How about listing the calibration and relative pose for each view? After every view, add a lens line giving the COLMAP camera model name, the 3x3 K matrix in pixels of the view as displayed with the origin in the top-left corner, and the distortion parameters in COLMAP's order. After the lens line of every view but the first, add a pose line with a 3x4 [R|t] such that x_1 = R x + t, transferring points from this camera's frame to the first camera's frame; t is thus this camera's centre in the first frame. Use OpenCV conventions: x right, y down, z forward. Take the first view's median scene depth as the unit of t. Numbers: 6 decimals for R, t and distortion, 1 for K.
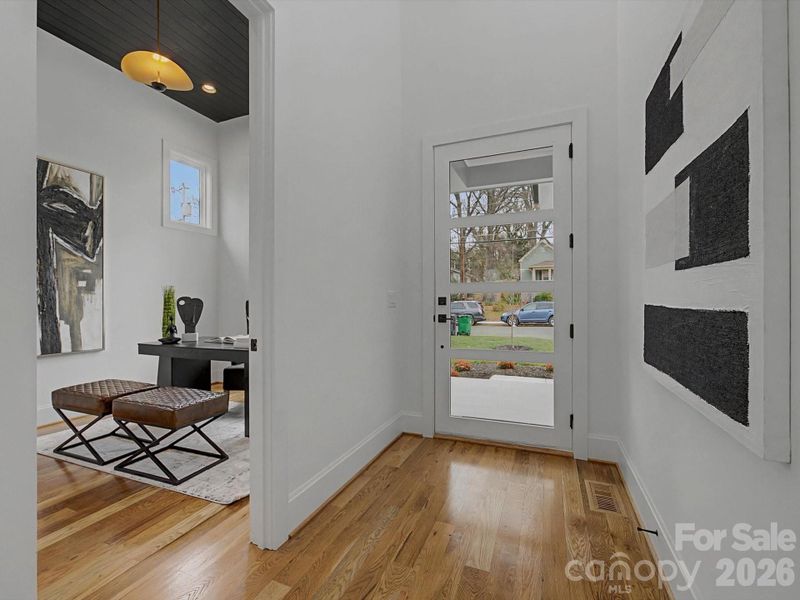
lens RADIAL K [[362.2, 0, 397.4], [0, 362.2, 299.4], [0, 0, 1]] dist [-0.006246, 0.008797]
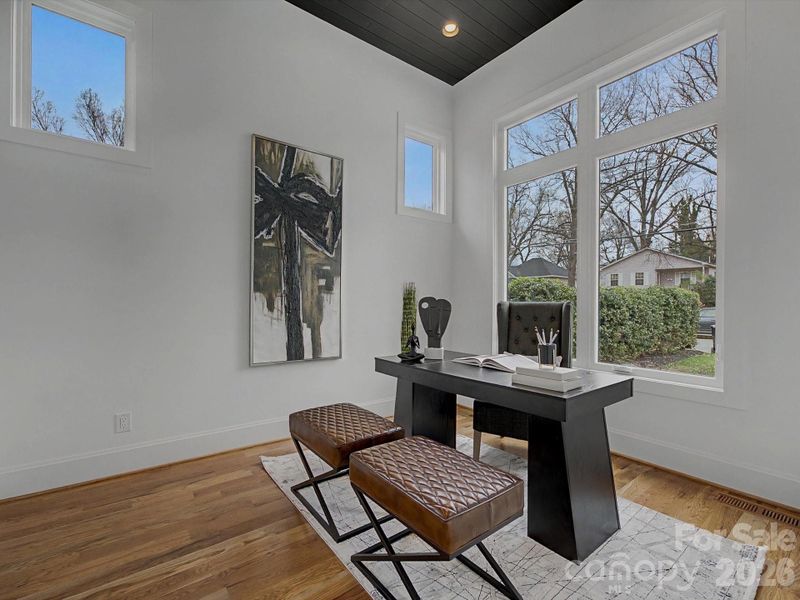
lens RADIAL K [[362.2, 0, 397.4], [0, 362.2, 299.4], [0, 0, 1]] dist [-0.006246, 0.008797]
pose [[0.862851, 0.006295, -0.505419, -0.271640], [-0.009431, 0.999949, -0.003647, 0.000011], [0.505370, 0.007914, 0.862866, 0.338292]]
